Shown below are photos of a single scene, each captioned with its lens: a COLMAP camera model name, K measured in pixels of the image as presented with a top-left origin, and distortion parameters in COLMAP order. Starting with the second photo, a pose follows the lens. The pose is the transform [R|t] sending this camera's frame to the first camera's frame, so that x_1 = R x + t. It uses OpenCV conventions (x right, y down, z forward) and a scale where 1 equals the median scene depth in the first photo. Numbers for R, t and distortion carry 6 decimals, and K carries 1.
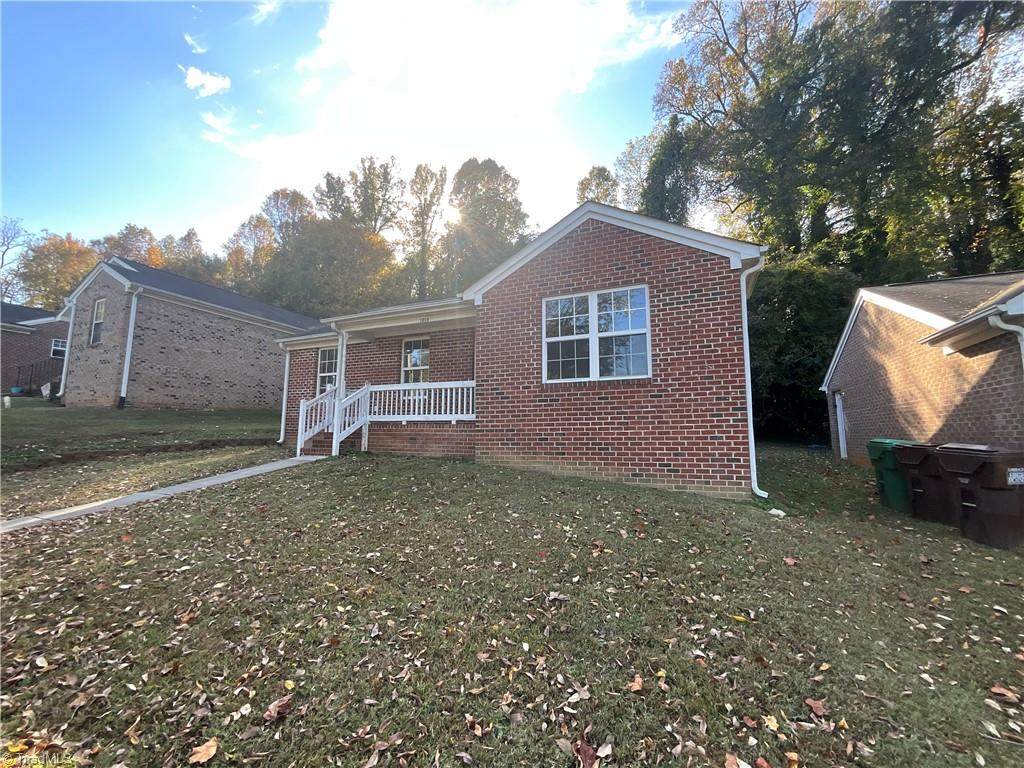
lens RADIAL K [[417.4, 0, 513.3], [0, 417.4, 384.1], [0, 0, 1]] dist [0.001169, -0.000583]
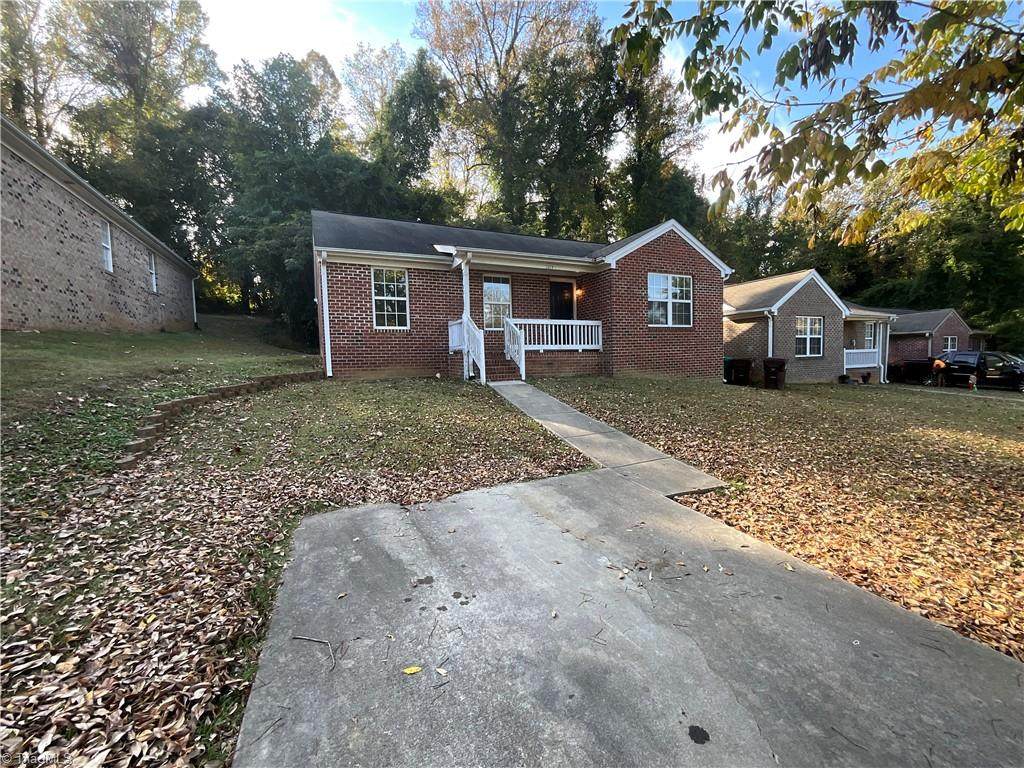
lens RADIAL K [[417.5, 0, 512.0], [0, 417.5, 385.8], [0, 0, 1]] dist [0.000379, 0.000037]
pose [[0.656410, -0.068256, 0.751310, -1.221279], [-0.064549, 0.987165, 0.146078, 0.017838], [-0.751638, -0.144383, 0.643579, 0.245012]]
